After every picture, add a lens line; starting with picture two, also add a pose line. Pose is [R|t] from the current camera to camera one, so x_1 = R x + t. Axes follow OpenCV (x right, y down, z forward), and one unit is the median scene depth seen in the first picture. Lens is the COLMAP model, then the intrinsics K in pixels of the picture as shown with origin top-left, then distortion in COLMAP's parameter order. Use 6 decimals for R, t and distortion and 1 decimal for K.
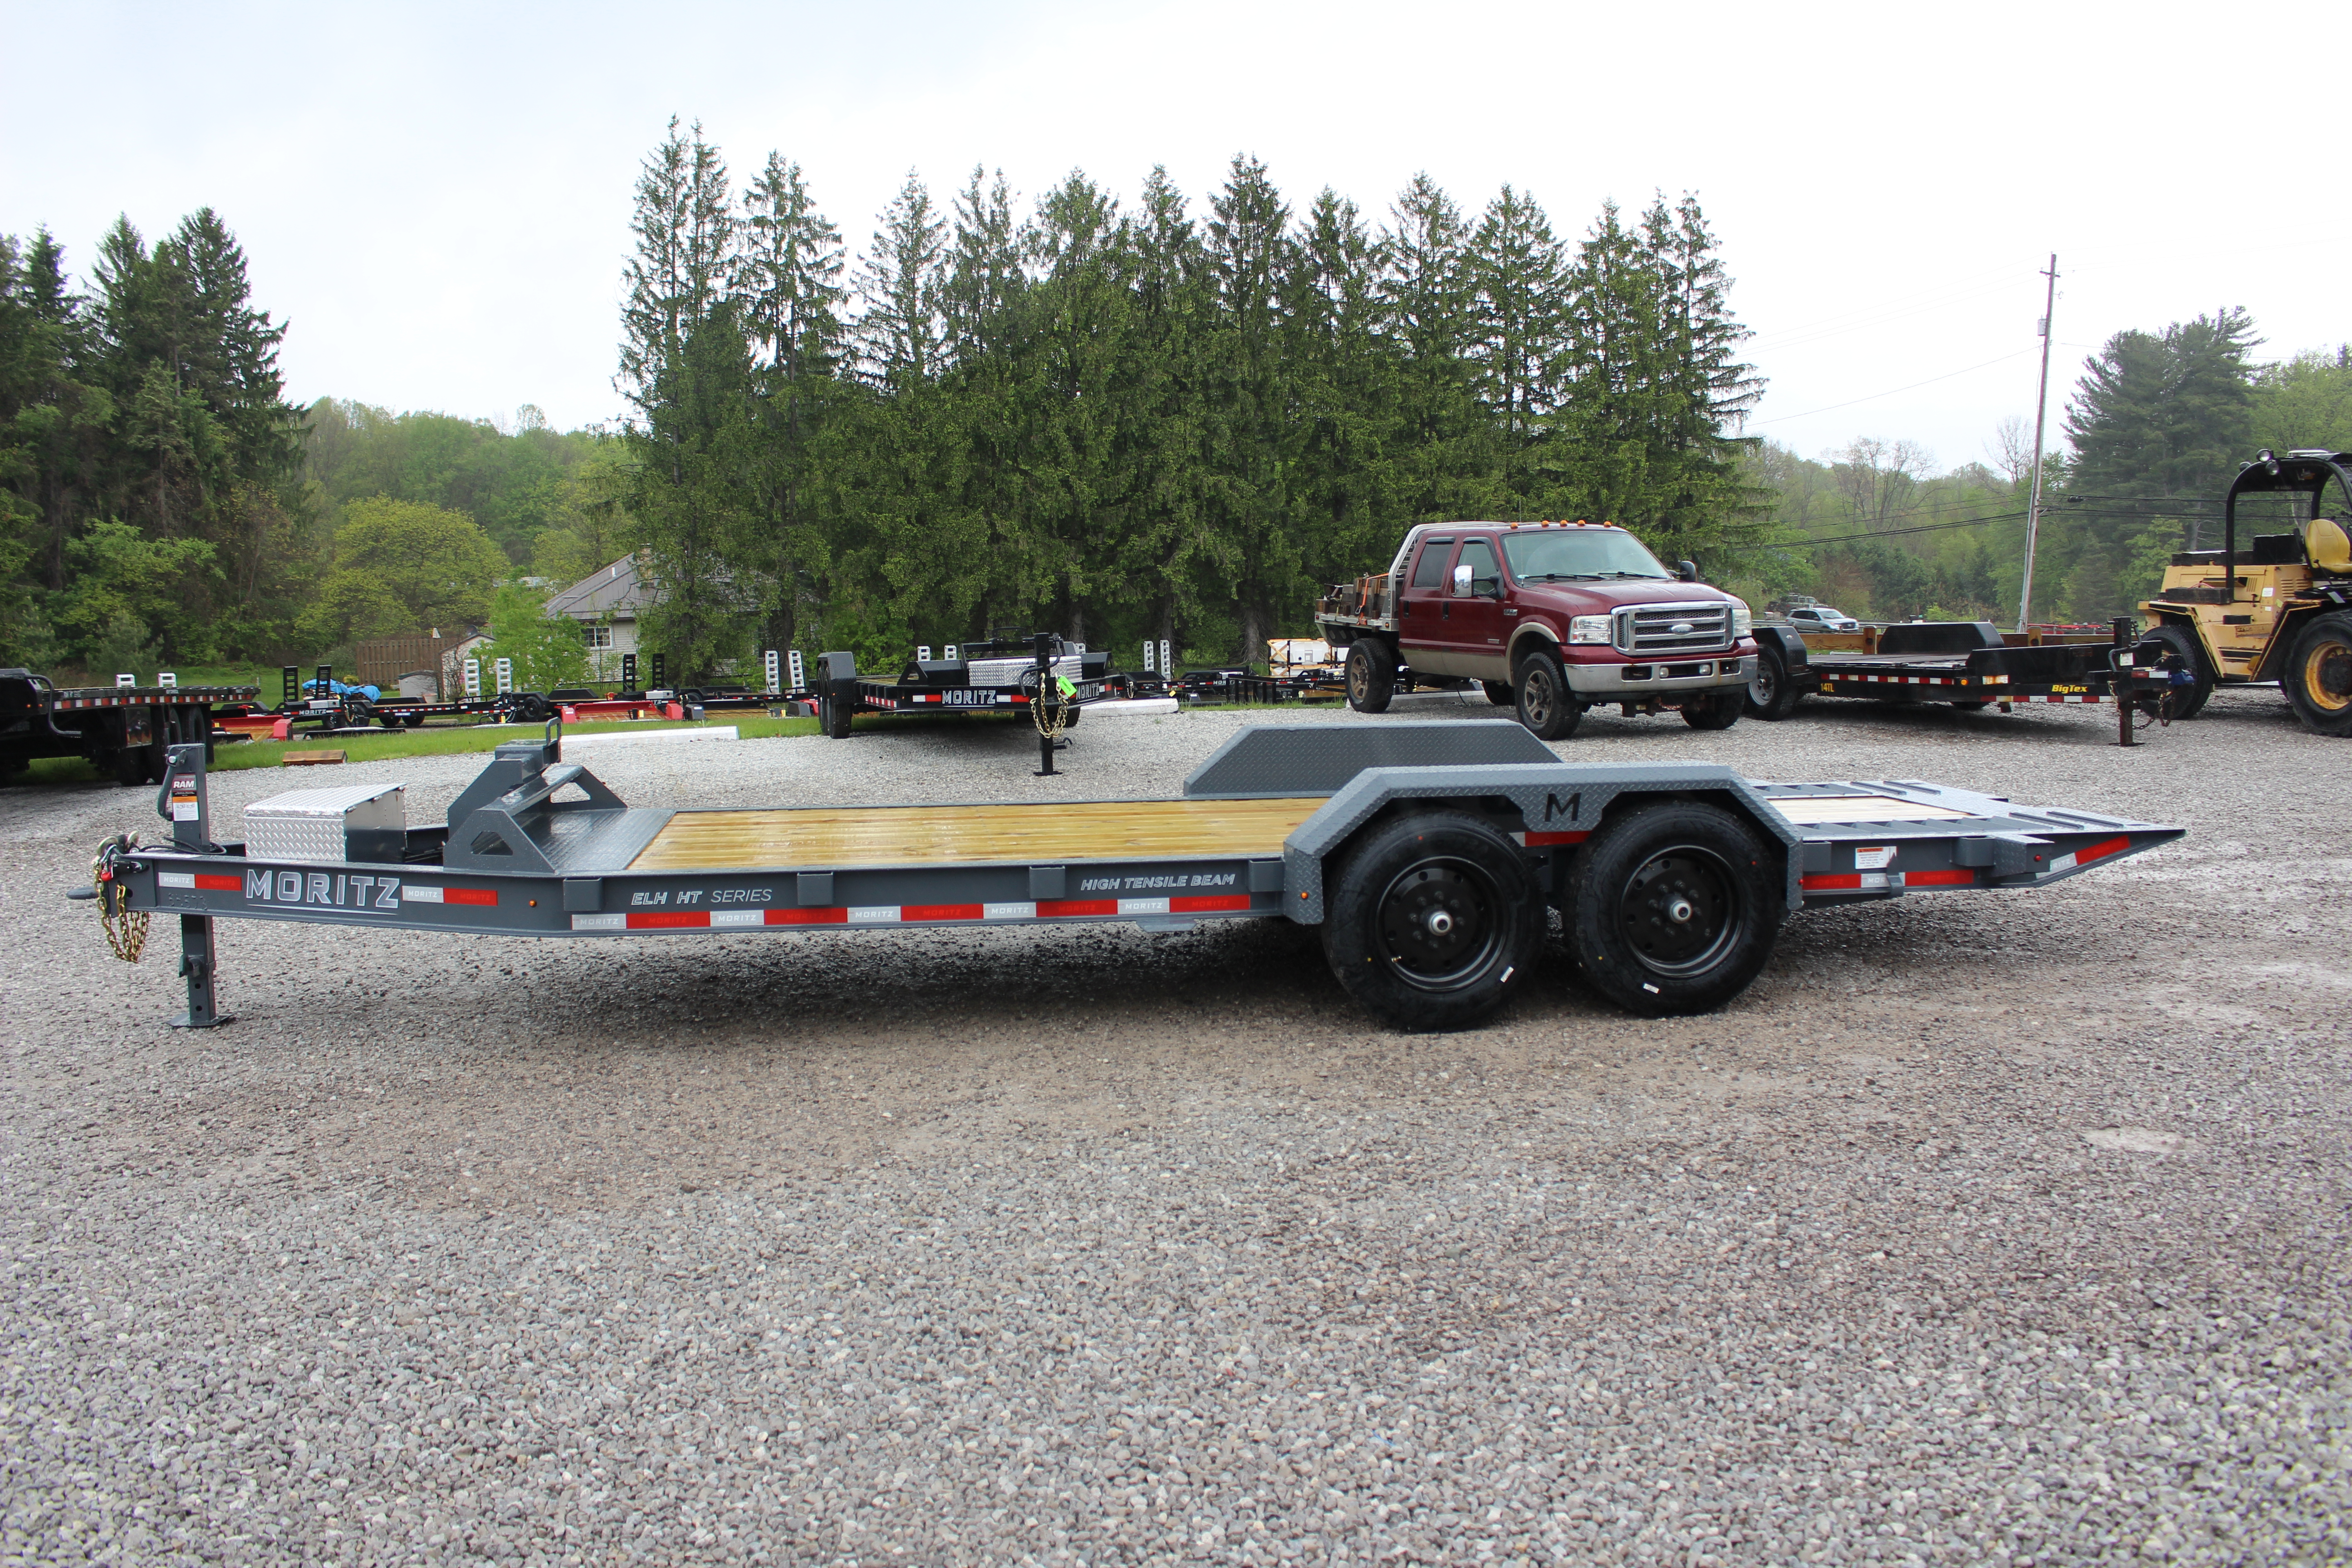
lens RADIAL K [[2143.3, 0, 1178.6], [0, 2143.3, 741.6], [0, 0, 1]] dist [-0.160812, 0.143473]
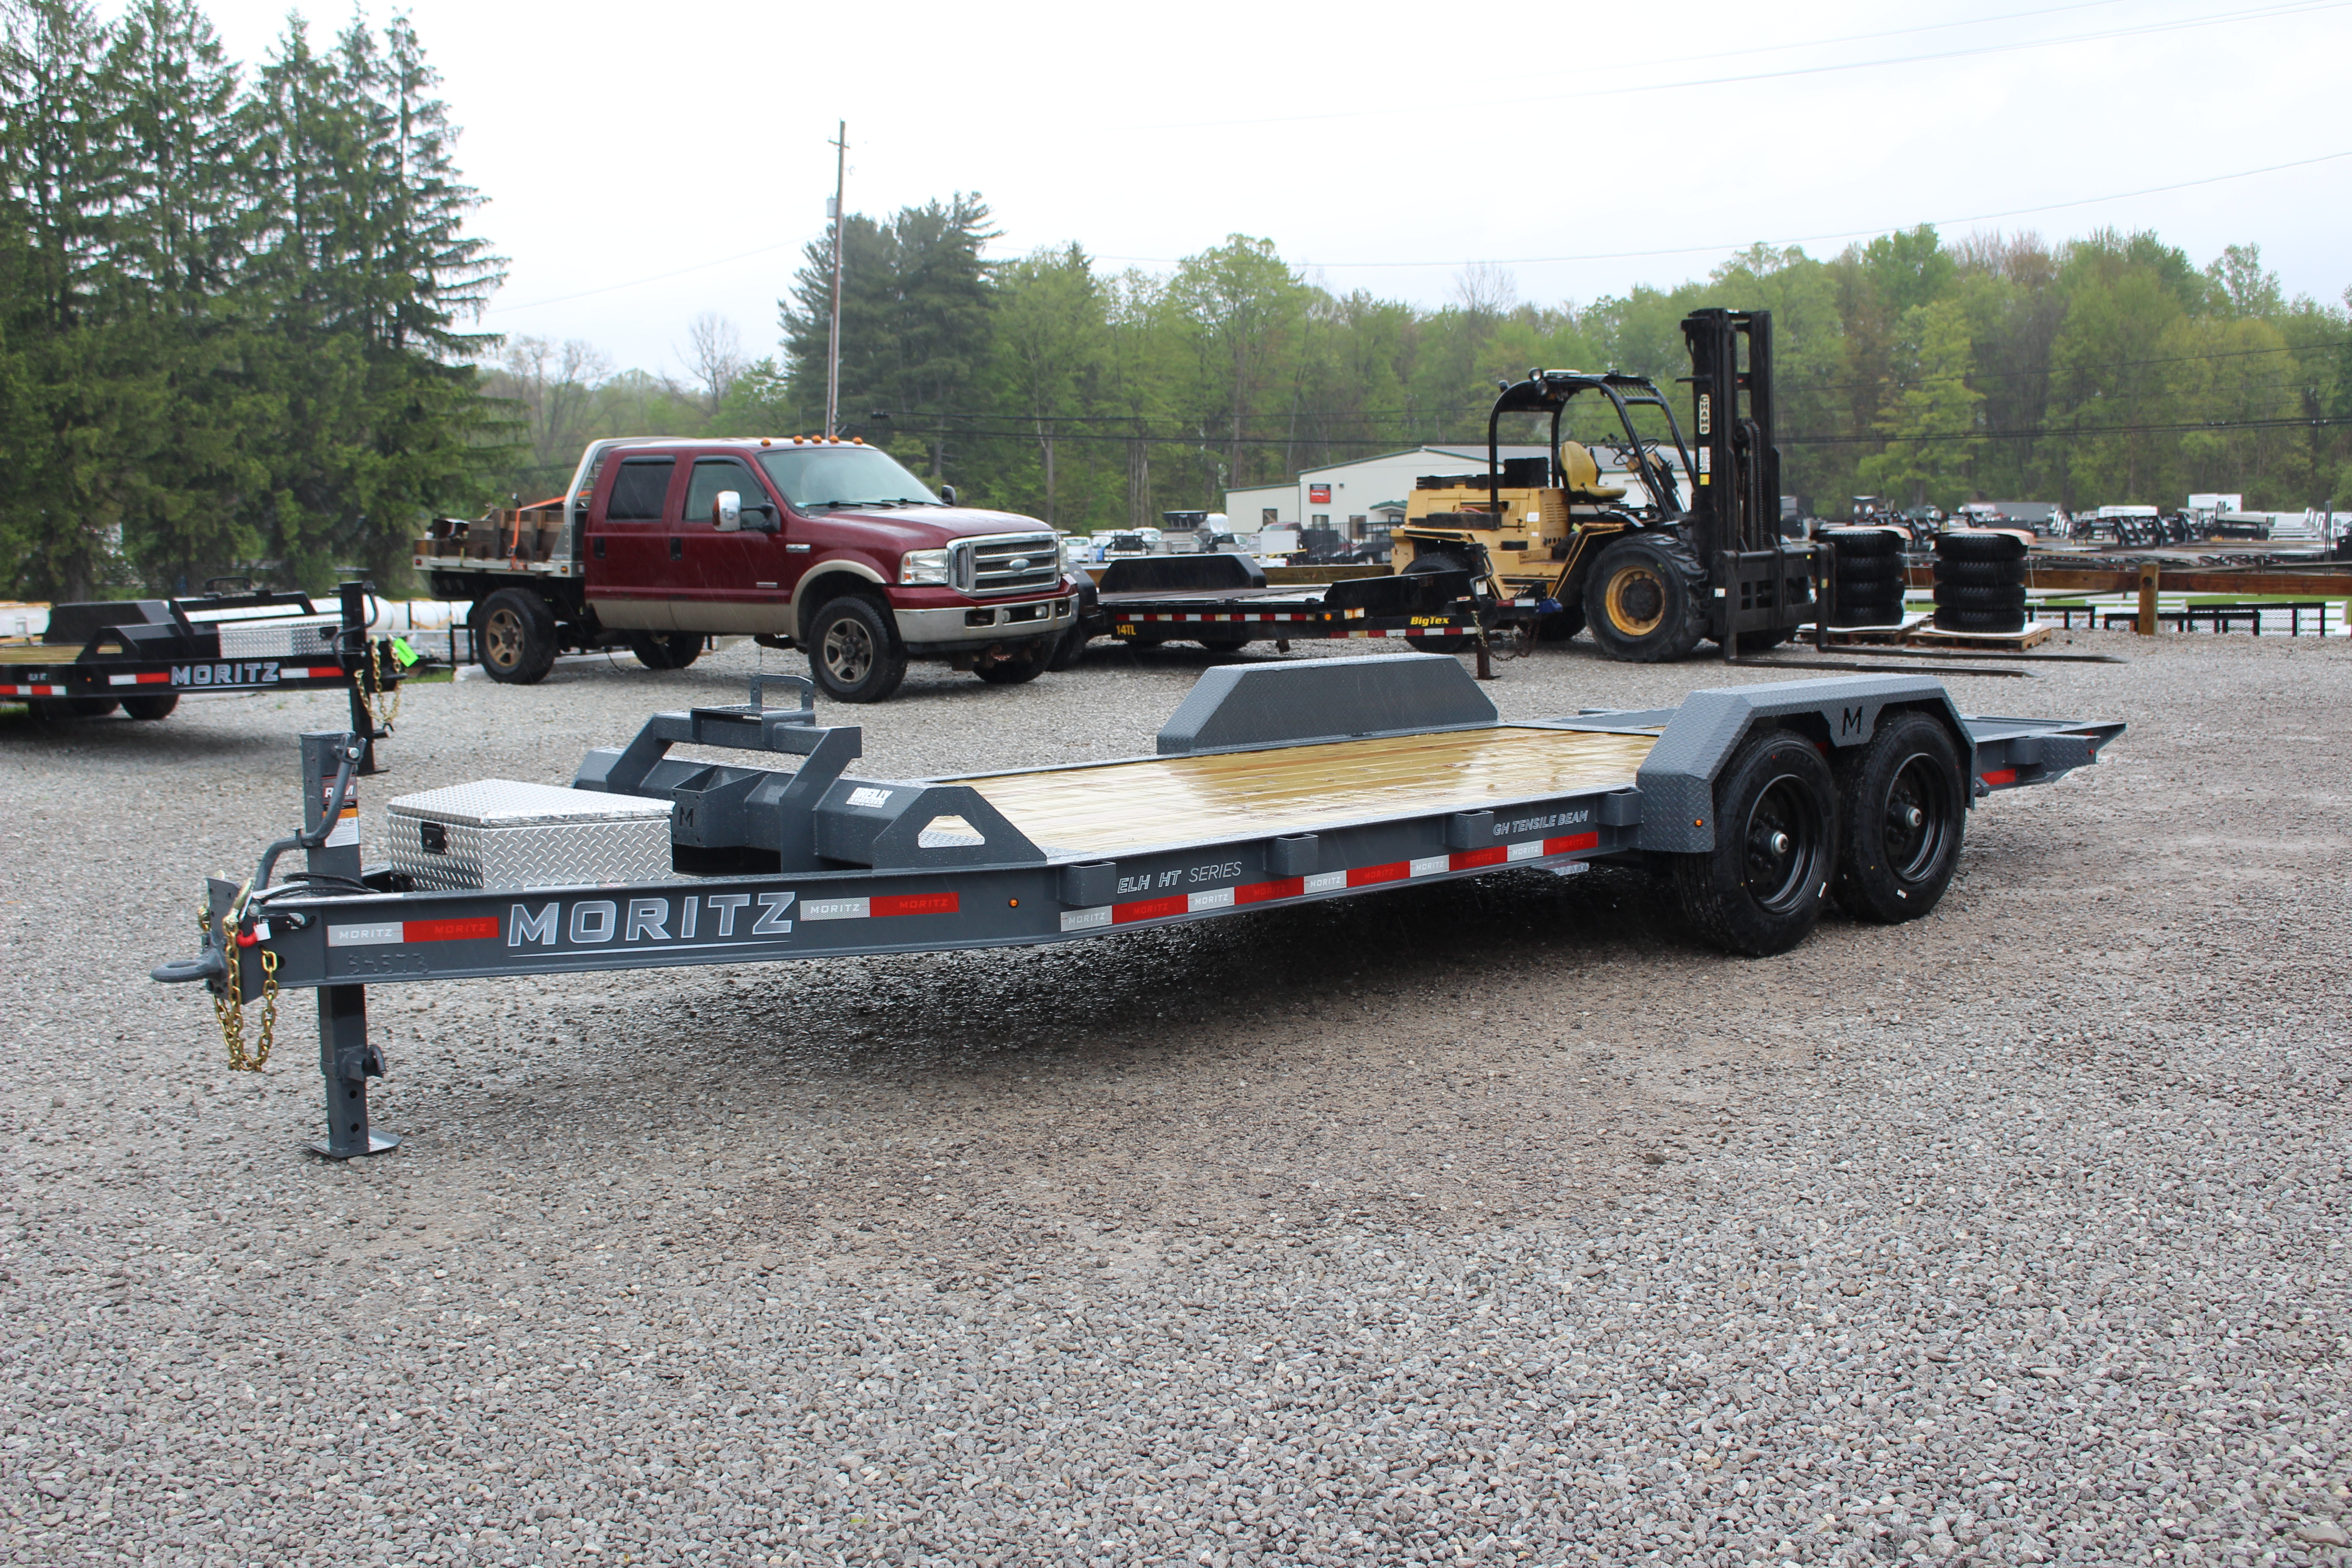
lens RADIAL K [[2902.2, 0, 1017.9], [0, 2902.2, 775.9], [0, 0, 1]] dist [-0.141424, 0.283683]
pose [[0.801691, -0.054851, 0.595217, -0.214663], [0.048467, 0.998467, 0.026733, 0.000217], [-0.595770, 0.007417, 0.803121, 0.031095]]
